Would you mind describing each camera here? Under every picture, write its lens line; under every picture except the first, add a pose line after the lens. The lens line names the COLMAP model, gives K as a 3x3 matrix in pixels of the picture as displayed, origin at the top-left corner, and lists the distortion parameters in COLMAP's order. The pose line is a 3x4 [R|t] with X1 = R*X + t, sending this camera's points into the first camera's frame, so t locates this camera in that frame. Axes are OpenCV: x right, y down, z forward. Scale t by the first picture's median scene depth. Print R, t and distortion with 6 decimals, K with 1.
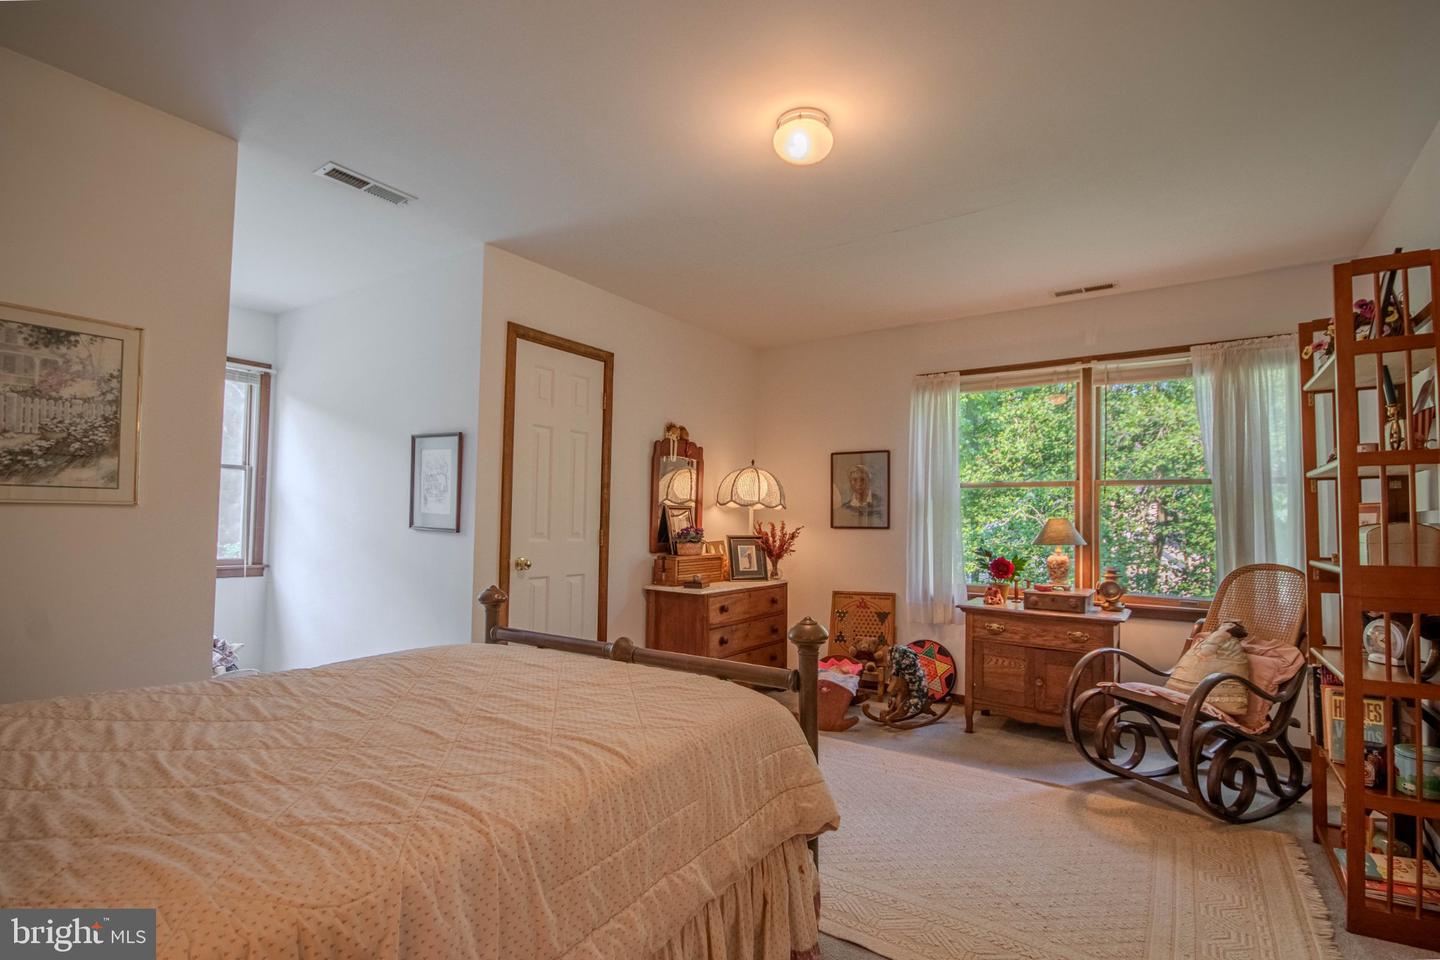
lens RADIAL K [[664.6, 0, 719.9], [0, 664.6, 501.4], [0, 0, 1]] dist [0.018368, -0.015017]
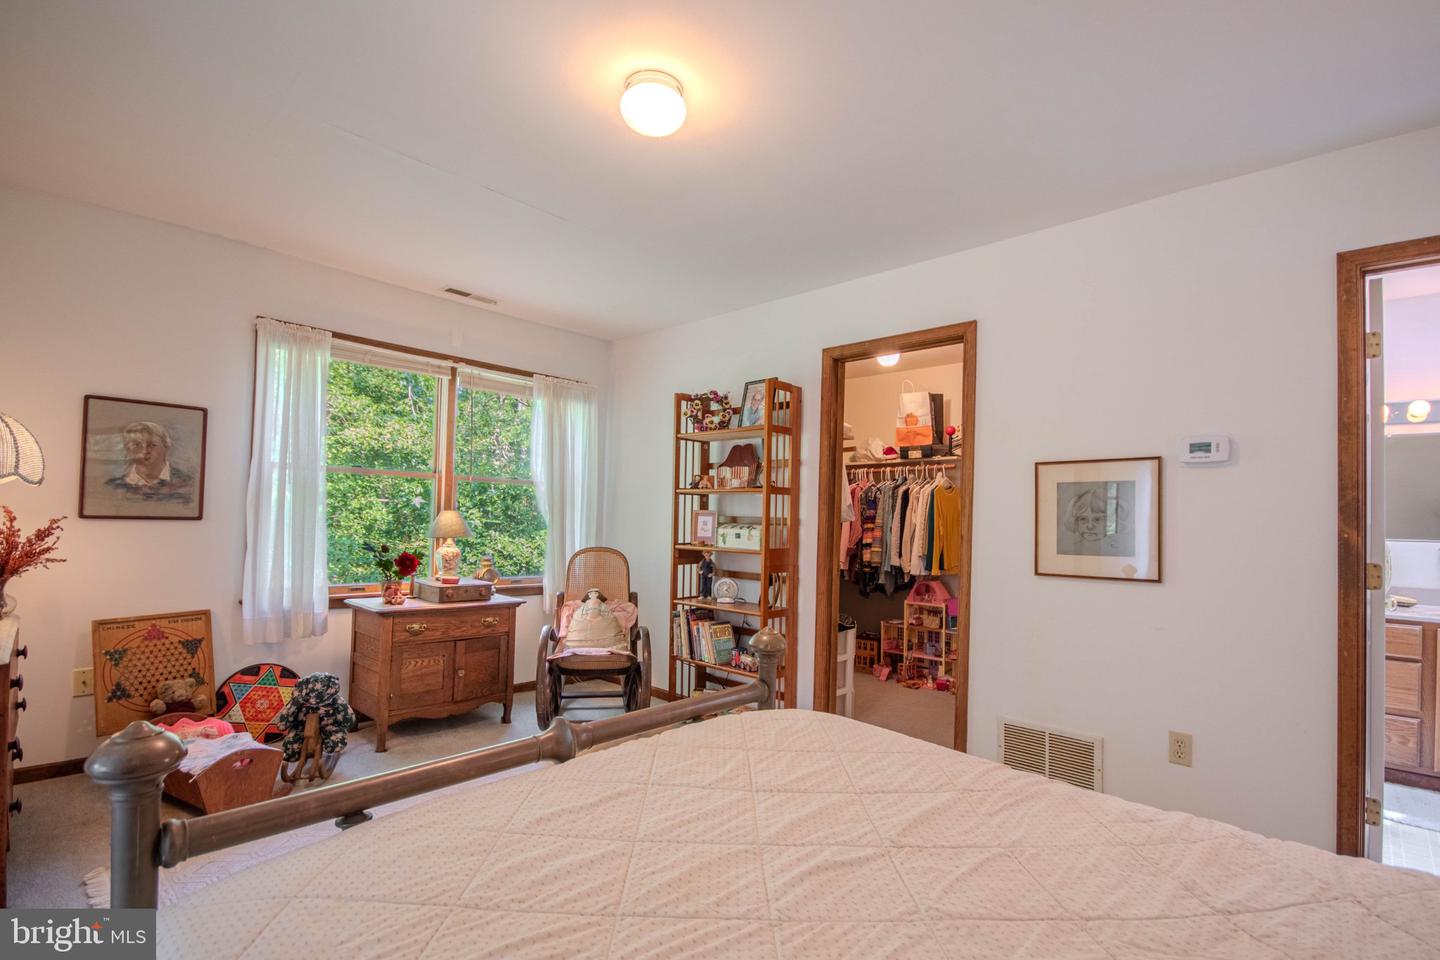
lens RADIAL K [[664.6, 0, 719.9], [0, 664.6, 501.4], [0, 0, 1]] dist [0.018368, -0.015017]
pose [[0.171945, 0.018485, 0.984933, -0.347284], [-0.057667, 0.998298, -0.008668, -0.003734], [-0.983417, -0.055308, 0.172718, 0.338460]]
